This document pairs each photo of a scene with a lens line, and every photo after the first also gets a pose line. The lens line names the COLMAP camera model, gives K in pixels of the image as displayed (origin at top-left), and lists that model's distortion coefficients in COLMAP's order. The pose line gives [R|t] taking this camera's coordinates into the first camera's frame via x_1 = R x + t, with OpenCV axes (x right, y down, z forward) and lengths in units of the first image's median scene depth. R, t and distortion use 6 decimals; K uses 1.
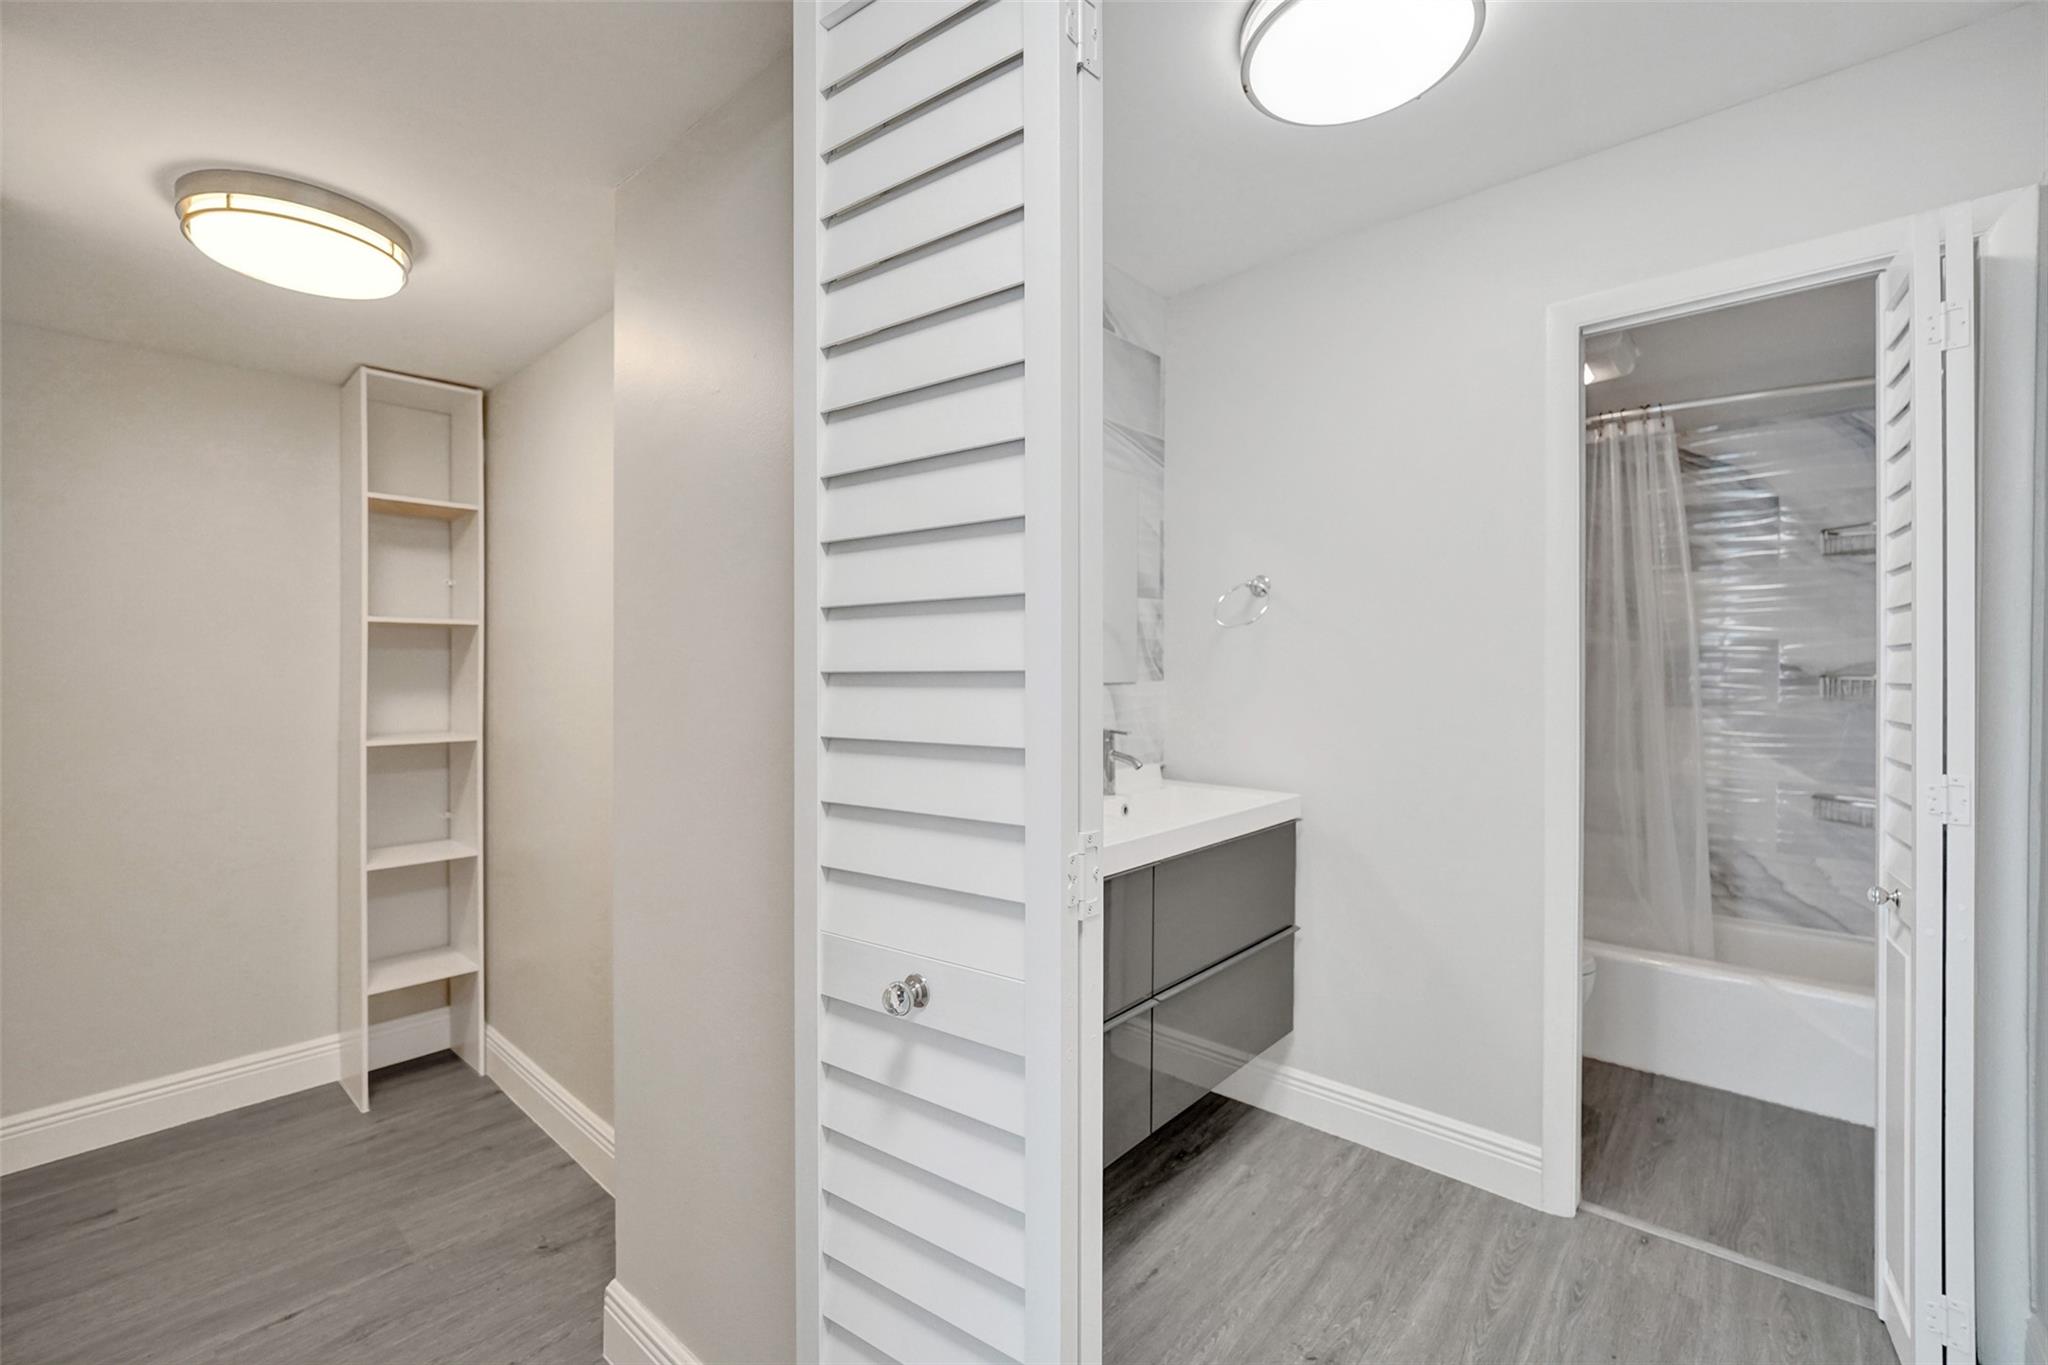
lens RADIAL K [[855.5, 0, 1023.0], [0, 855.5, 667.6], [0, 0, 1]] dist [-0.011427, 0.002074]
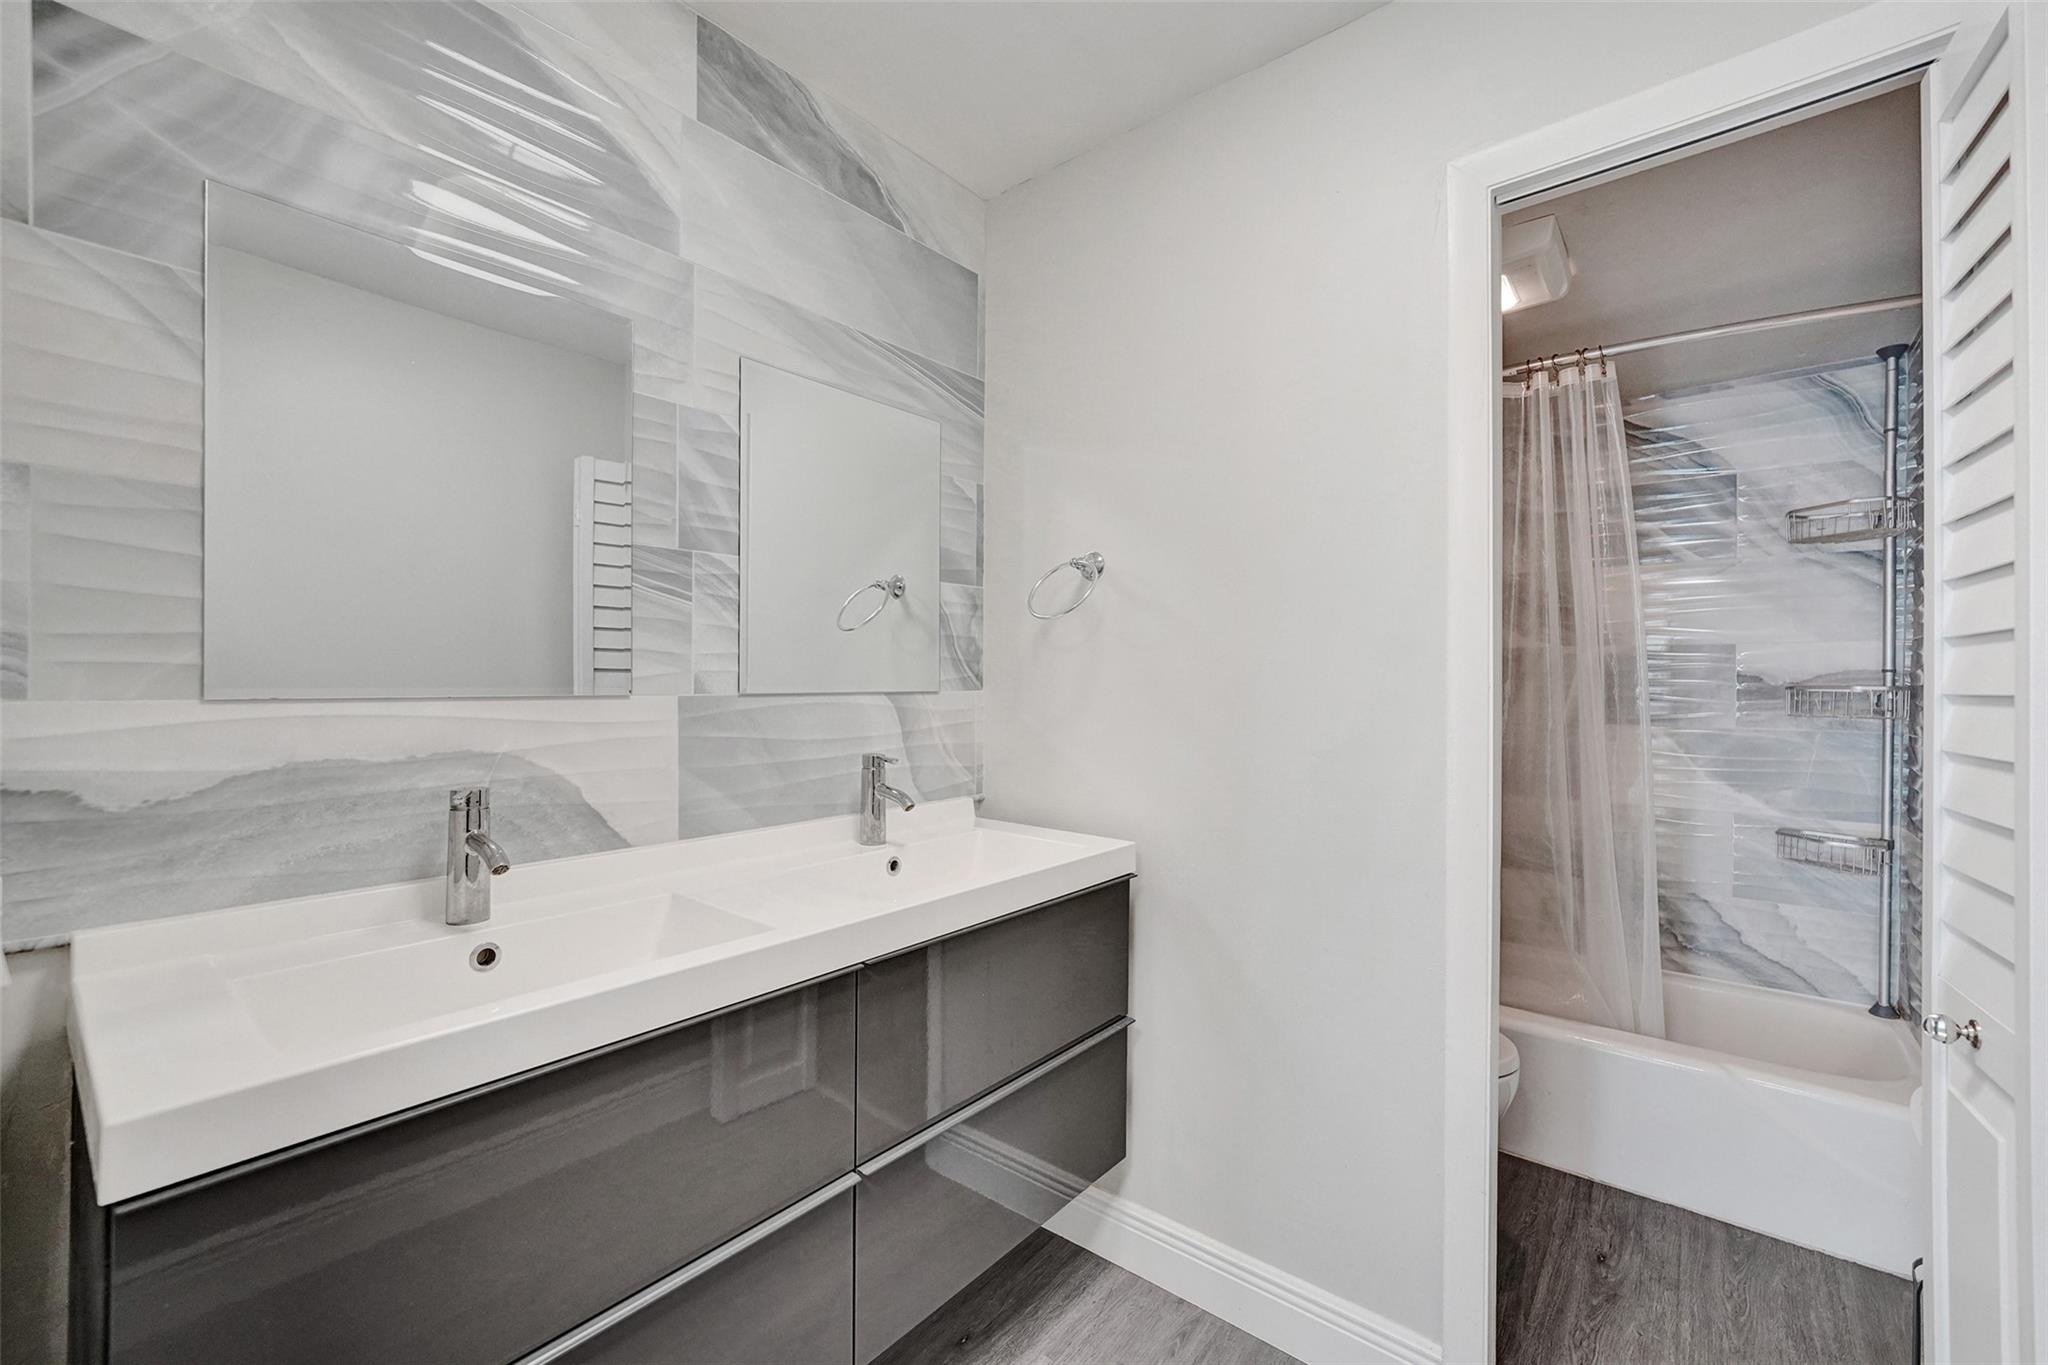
lens RADIAL K [[855.5, 0, 1015.6], [0, 855.5, 674.0], [0, 0, 1]] dist [-0.011427, 0.002074]
pose [[0.998967, 0.004091, 0.045252, 0.160836], [-0.003787, 0.999970, -0.006817, 0.006154], [-0.045279, 0.006638, 0.998952, 0.221654]]
